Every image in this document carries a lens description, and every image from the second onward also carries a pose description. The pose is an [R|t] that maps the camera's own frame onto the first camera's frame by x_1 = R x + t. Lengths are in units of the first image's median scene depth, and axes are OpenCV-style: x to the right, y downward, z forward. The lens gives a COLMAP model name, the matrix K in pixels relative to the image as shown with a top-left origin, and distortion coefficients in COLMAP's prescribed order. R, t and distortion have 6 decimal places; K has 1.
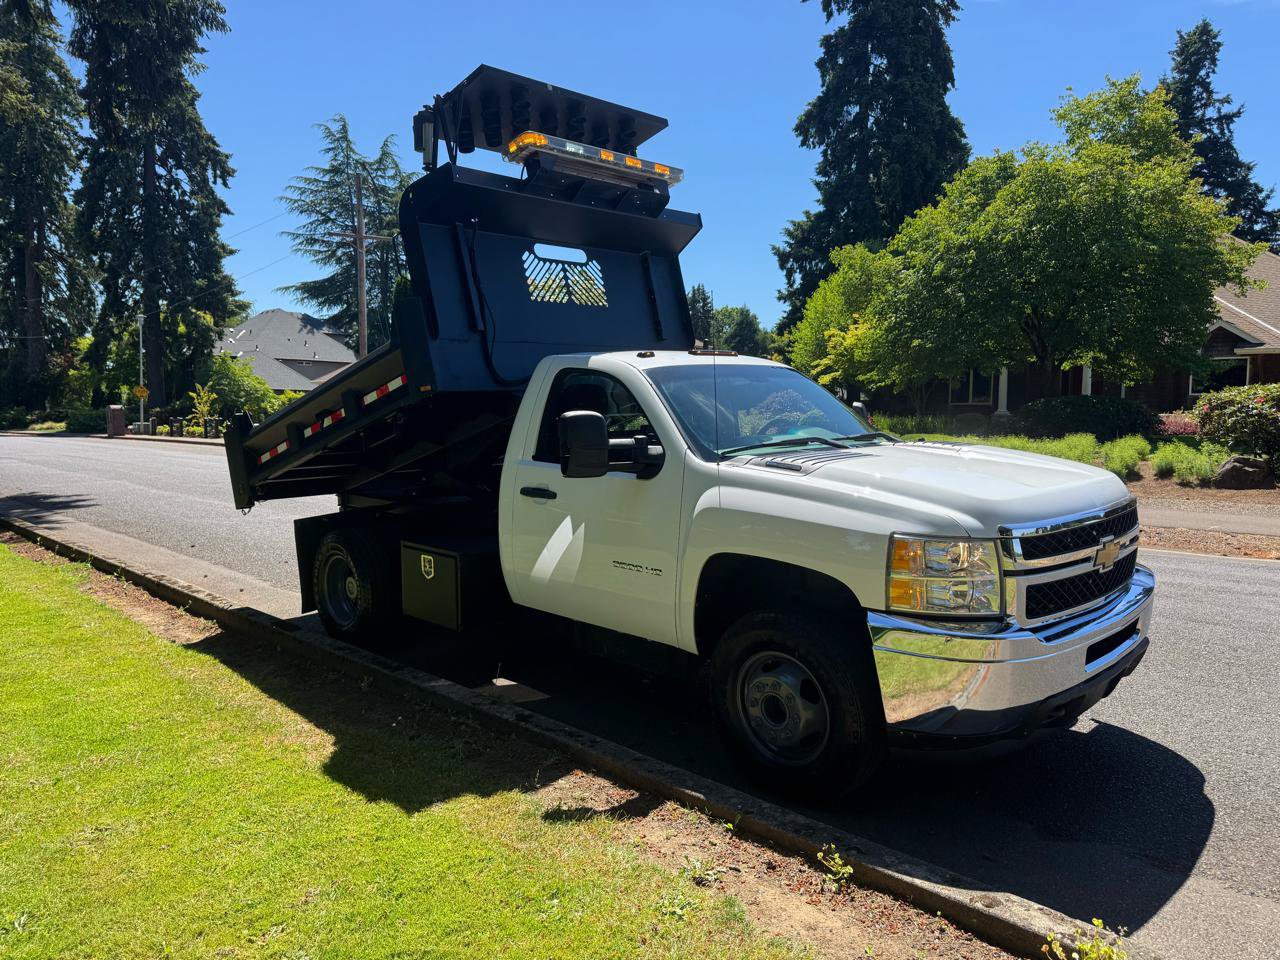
lens RADIAL K [[901.2, 0, 648.9], [0, 901.2, 487.8], [0, 0, 1]] dist [0.021910, -0.033011]
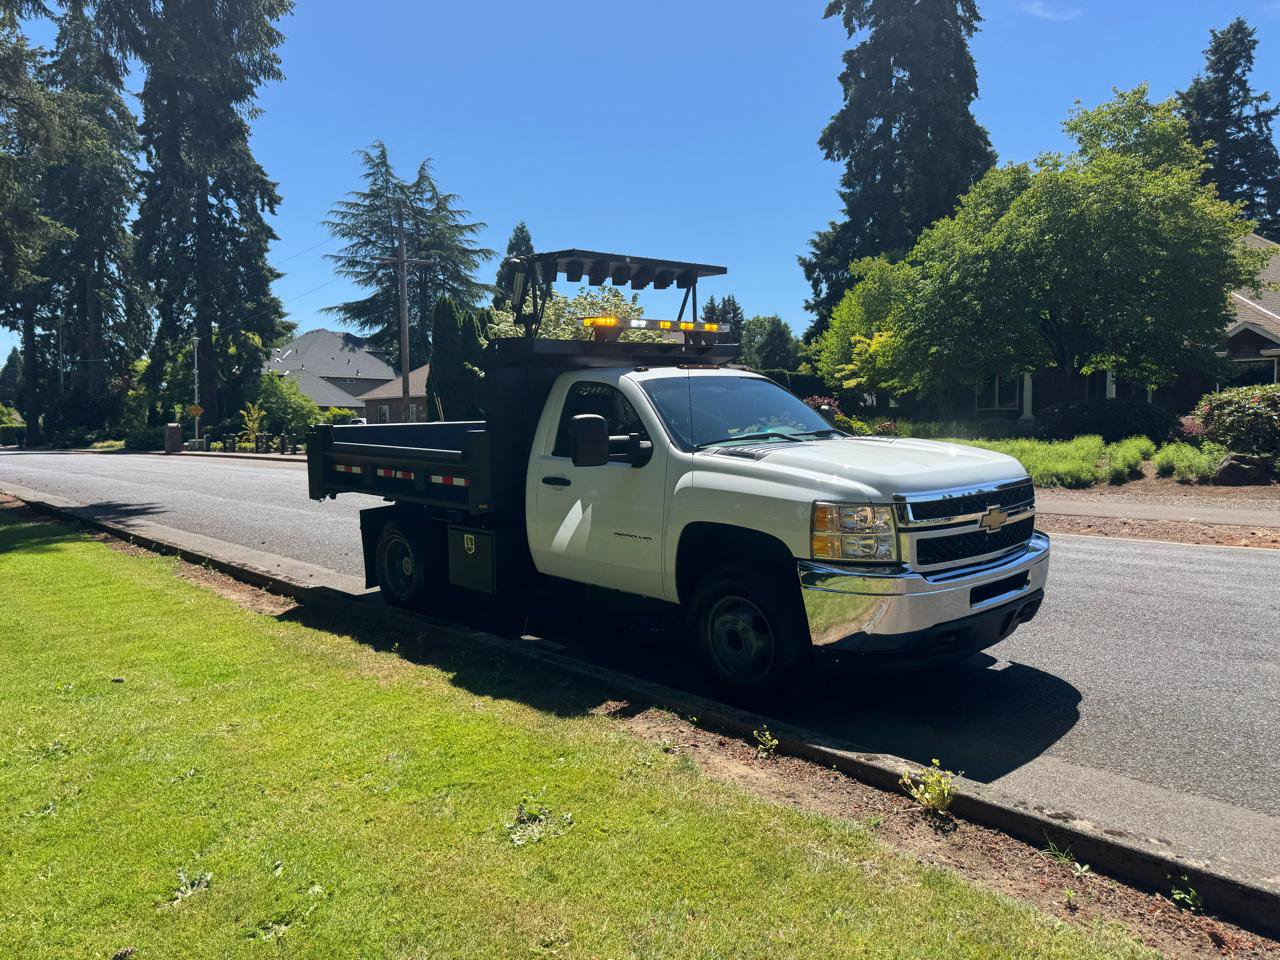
lens RADIAL K [[901.2, 0, 634.8], [0, 901.2, 480.8], [0, 0, 1]] dist [0.021910, -0.033011]
pose [[0.998476, -0.011566, -0.053957, 0.004681], [0.010476, 0.999736, -0.020441, 0.002752], [0.054179, 0.019845, 0.998334, -0.020980]]
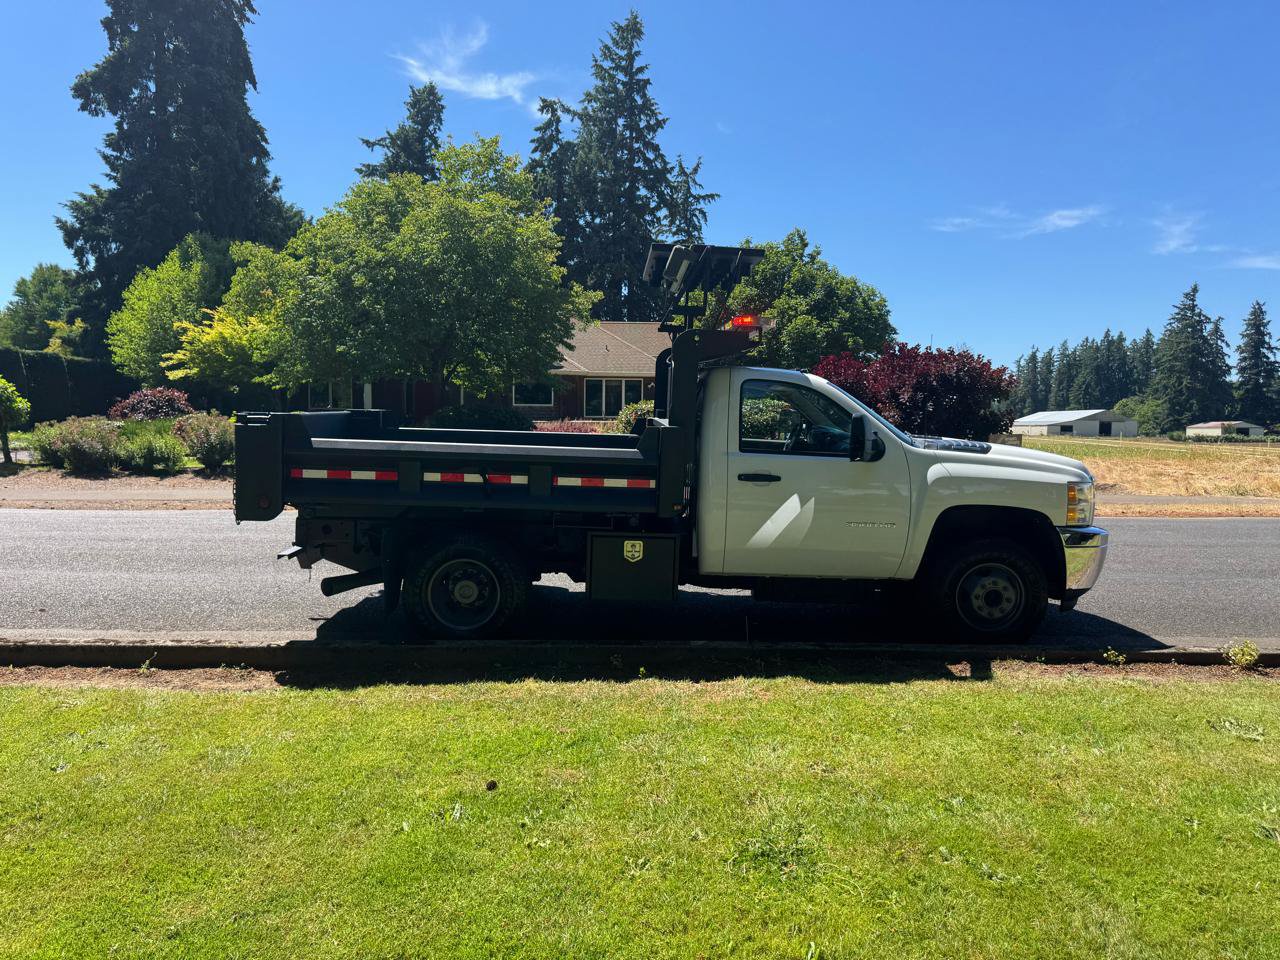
lens RADIAL K [[901.2, 0, 634.1], [0, 901.2, 479.2], [0, 0, 1]] dist [0.021910, -0.033011]
pose [[0.698617, -0.036784, 0.714550, -0.101087], [0.047512, 0.998858, 0.004968, -0.000635], [-0.713917, 0.030479, 0.699567, 0.021158]]
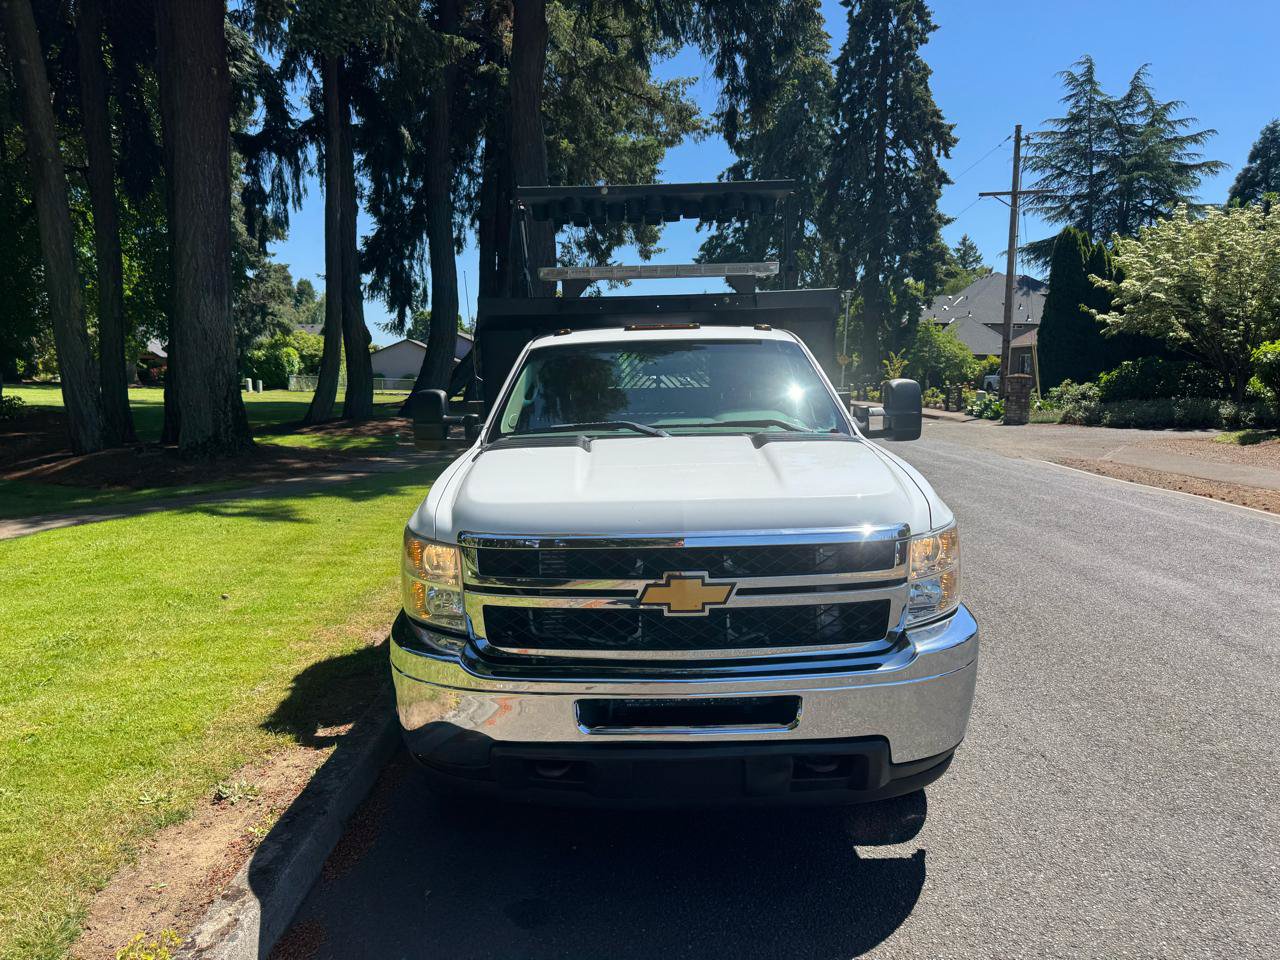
lens RADIAL K [[901.2, 0, 636.5], [0, 901.2, 489.1], [0, 0, 1]] dist [0.021910, -0.033011]
pose [[0.693736, 0.088903, -0.714721, 0.067847], [-0.059821, 0.996036, 0.065832, -0.003829], [0.717741, -0.002915, 0.696305, 0.031847]]
